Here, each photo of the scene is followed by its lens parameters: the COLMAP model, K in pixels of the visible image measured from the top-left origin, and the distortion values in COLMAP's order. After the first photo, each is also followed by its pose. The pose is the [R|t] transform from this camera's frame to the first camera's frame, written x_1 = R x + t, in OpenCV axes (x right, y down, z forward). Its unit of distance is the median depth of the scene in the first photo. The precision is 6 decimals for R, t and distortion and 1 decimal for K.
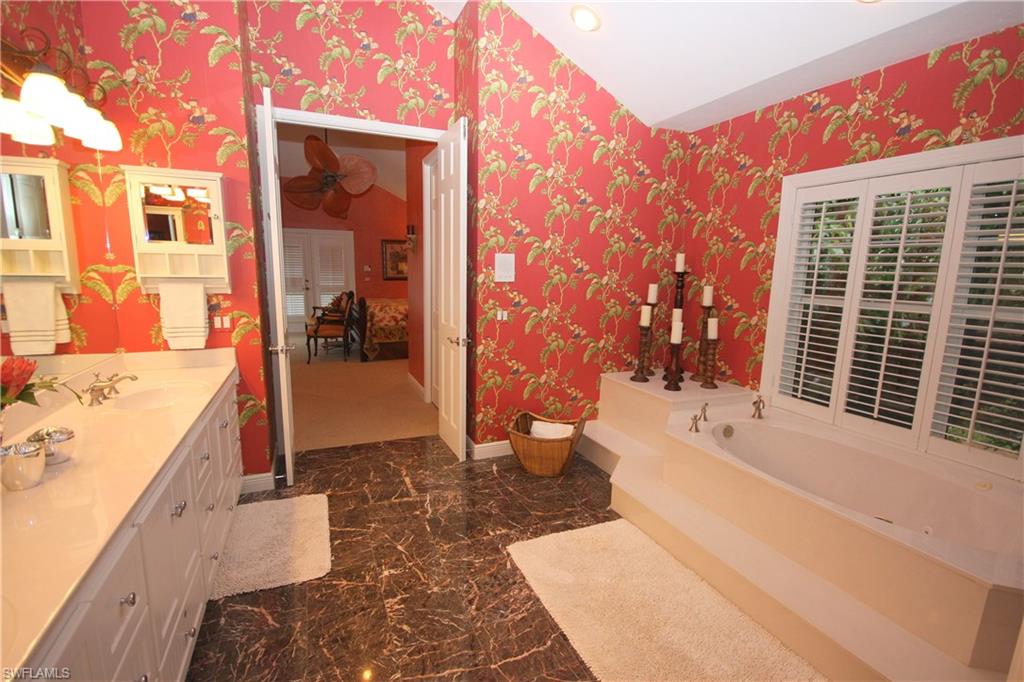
lens RADIAL K [[458.0, 0, 516.0], [0, 458.0, 354.1], [0, 0, 1]] dist [-0.013480, -0.000525]
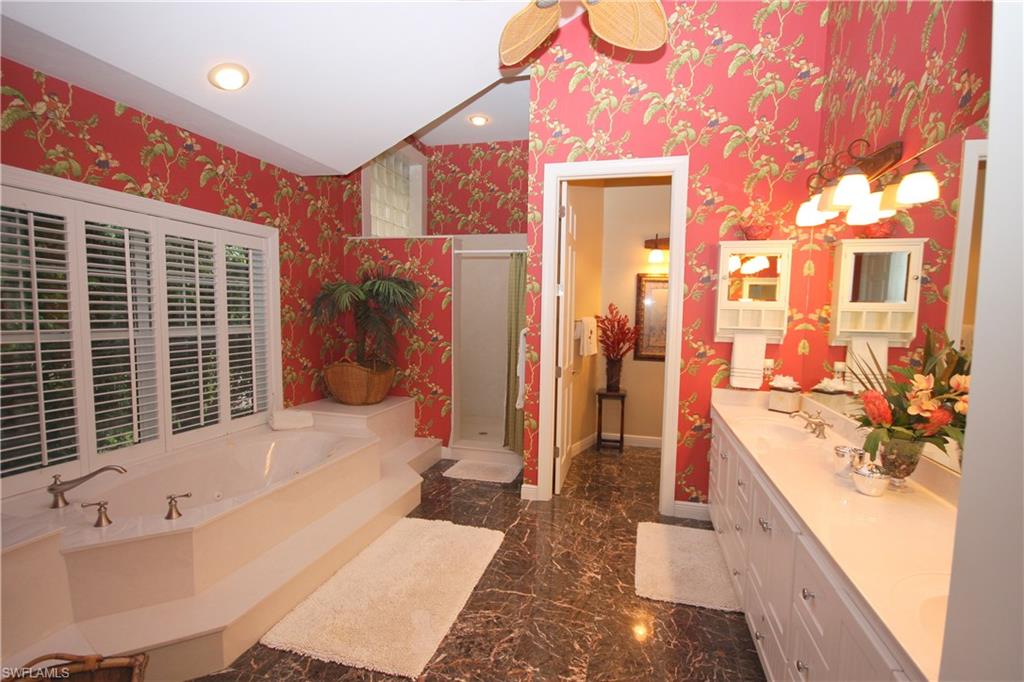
lens RADIAL K [[475.5, 0, 521.4], [0, 475.5, 349.1], [0, 0, 1]] dist [0.002861, 0.000006]
pose [[-0.787850, -0.082870, 0.610267, -0.649780], [0.079881, 0.968785, 0.234680, -0.299295], [-0.610665, 0.233641, -0.756637, 1.498323]]
